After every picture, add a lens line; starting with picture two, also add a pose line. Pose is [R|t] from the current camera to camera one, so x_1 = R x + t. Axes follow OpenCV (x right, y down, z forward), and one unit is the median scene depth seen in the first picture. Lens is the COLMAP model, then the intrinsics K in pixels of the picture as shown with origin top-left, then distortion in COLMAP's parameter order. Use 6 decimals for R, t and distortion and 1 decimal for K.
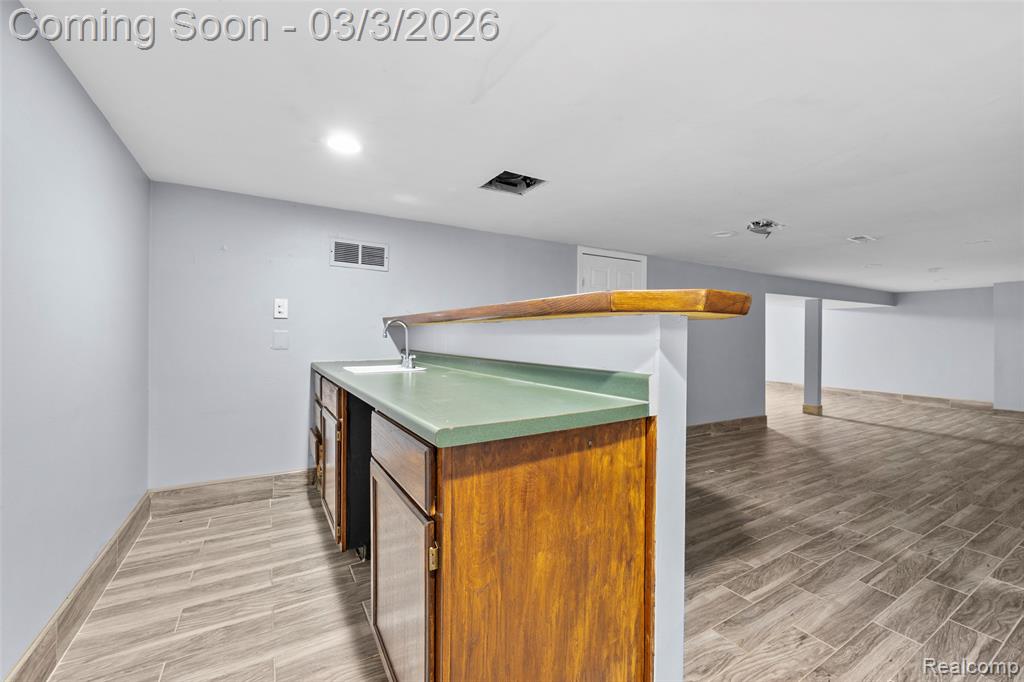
lens RADIAL K [[410.9, 0, 513.5], [0, 410.9, 333.2], [0, 0, 1]] dist [0.000622, 0.000124]
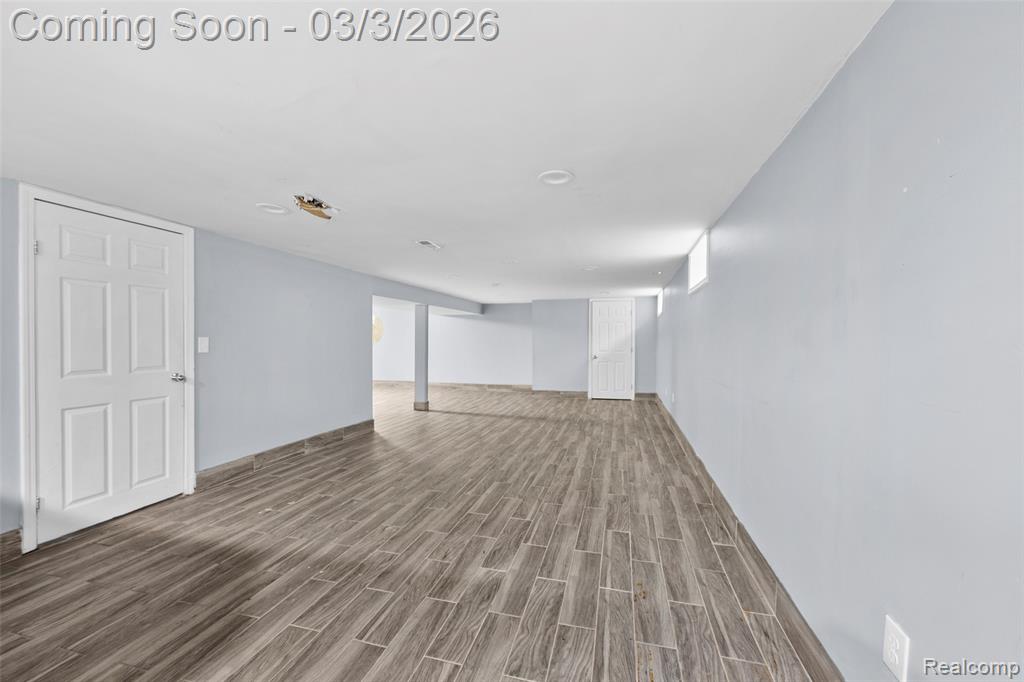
lens RADIAL K [[410.9, 0, 513.5], [0, 410.9, 333.2], [0, 0, 1]] dist [0.000622, 0.000124]
pose [[0.707975, 0.005505, 0.706216, 0.286480], [0.000244, 0.999968, -0.008040, 0.003952], [-0.706238, 0.005865, 0.707950, 0.119259]]
